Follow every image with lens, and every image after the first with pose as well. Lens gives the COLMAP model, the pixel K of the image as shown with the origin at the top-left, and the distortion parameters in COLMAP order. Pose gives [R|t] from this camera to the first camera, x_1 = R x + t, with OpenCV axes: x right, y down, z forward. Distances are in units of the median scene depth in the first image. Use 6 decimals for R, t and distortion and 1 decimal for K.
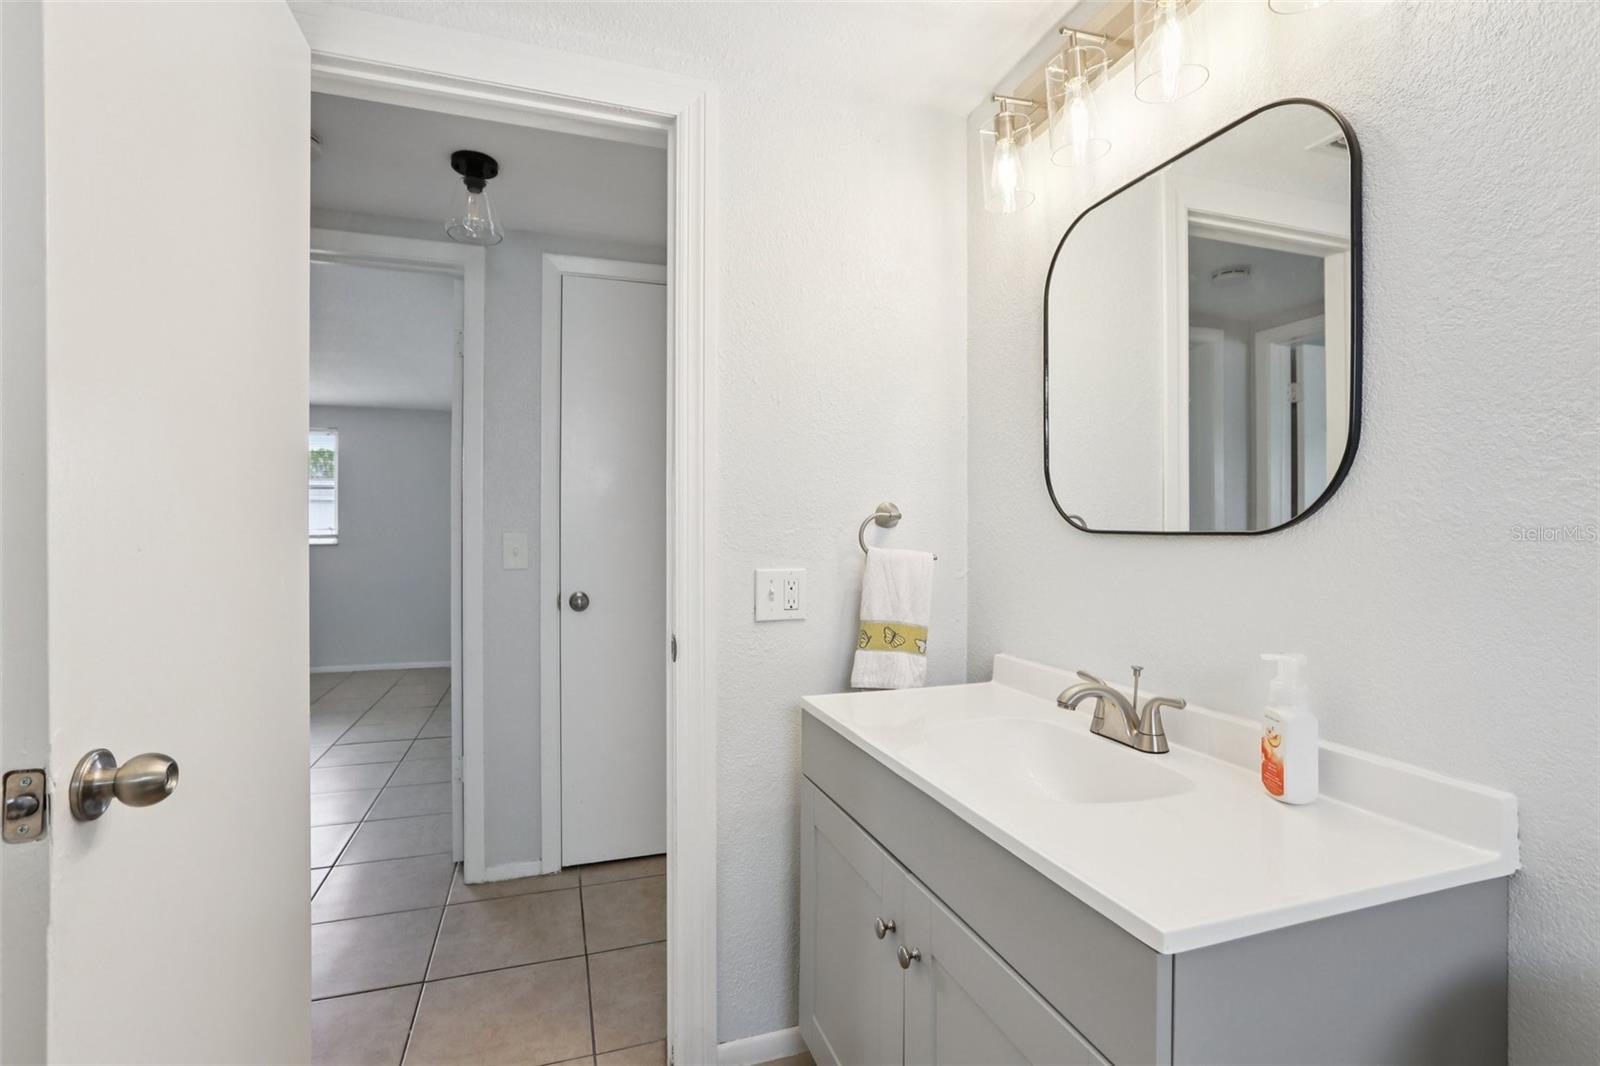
lens RADIAL K [[741.0, 0, 789.6], [0, 741.0, 537.8], [0, 0, 1]] dist [-0.034913, 0.025403]
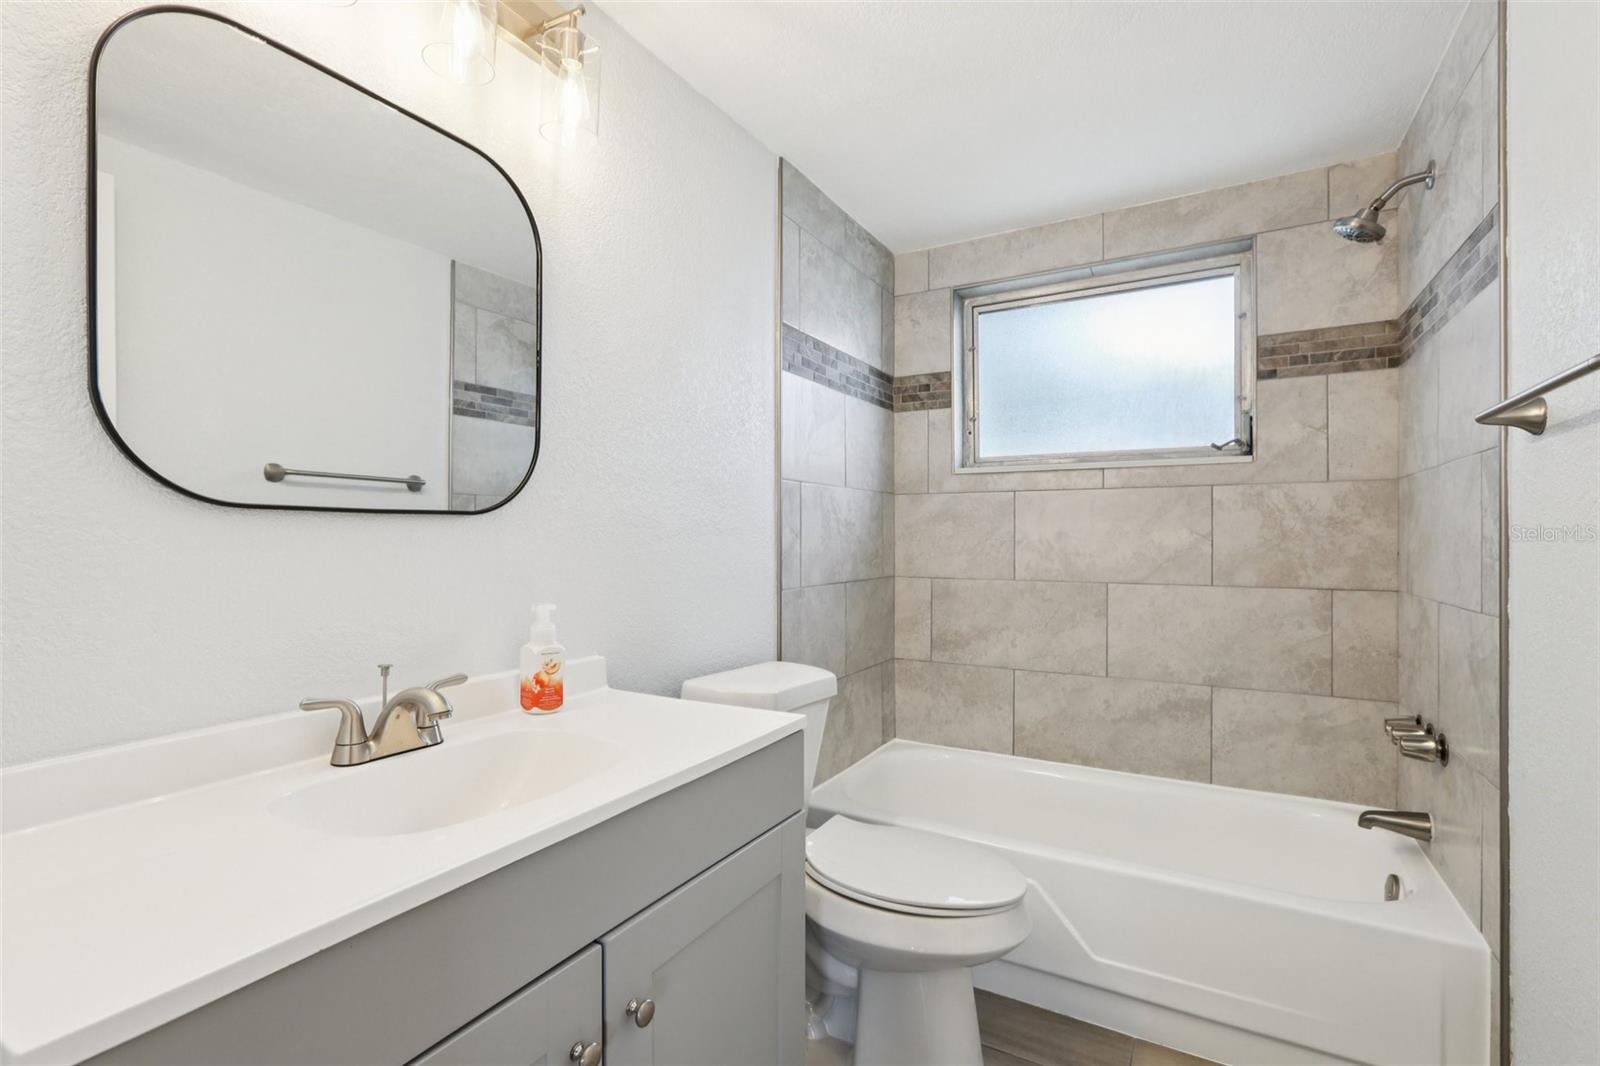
lens RADIAL K [[741.0, 0, 789.6], [0, 741.0, 537.8], [0, 0, 1]] dist [-0.034913, 0.025403]
pose [[-0.668798, -0.008899, 0.743391, -0.523706], [0.007344, 0.999800, 0.018575, 0.014109], [-0.743408, 0.017882, -0.668599, 1.327610]]
